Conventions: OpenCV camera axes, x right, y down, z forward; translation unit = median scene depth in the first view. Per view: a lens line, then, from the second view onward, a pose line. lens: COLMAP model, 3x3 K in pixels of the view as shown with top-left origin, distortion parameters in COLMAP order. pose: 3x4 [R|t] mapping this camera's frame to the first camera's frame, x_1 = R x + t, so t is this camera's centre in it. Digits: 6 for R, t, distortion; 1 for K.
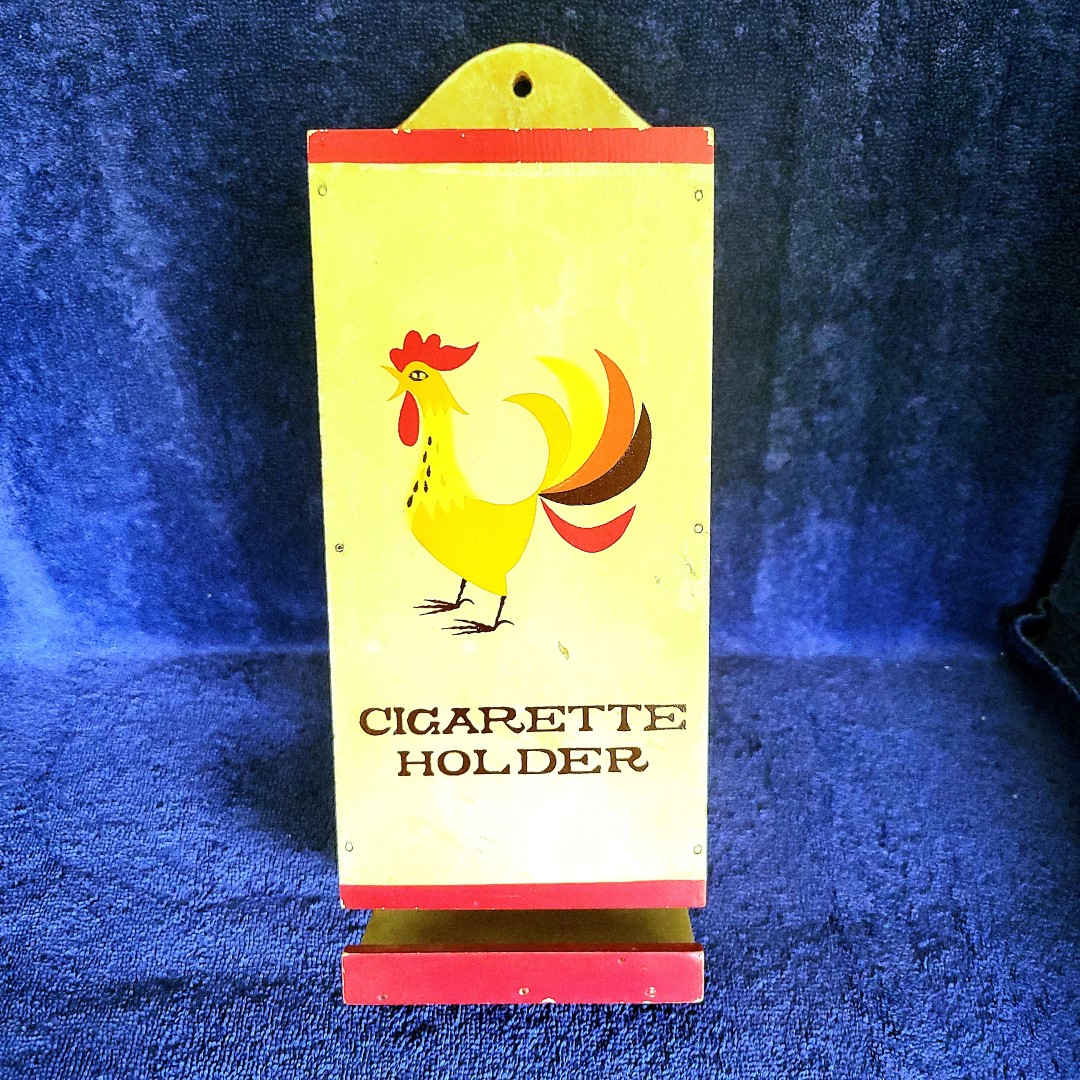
lens RADIAL K [[1106.1, 0, 611.3], [0, 1106.1, 565.6], [0, 0, 1]] dist [0.023613, -0.012431]
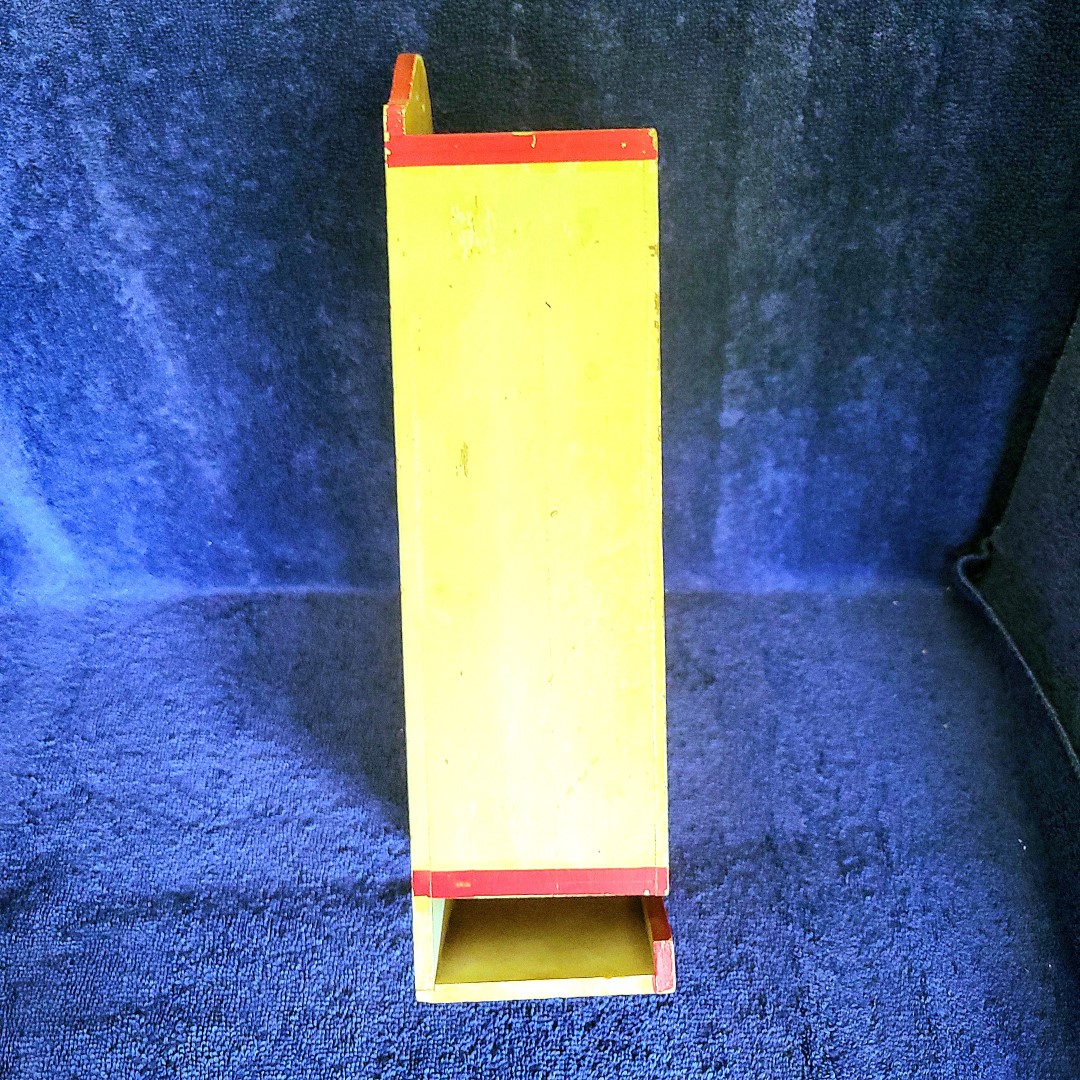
lens RADIAL K [[1106.1, 0, 611.3], [0, 1106.1, 565.6], [0, 0, 1]] dist [0.023613, -0.012431]
pose [[0.999668, -0.002745, -0.025620, 0.068908], [0.005623, 0.993586, 0.112940, -0.082942], [0.025146, -0.113046, 0.993271, -0.086406]]
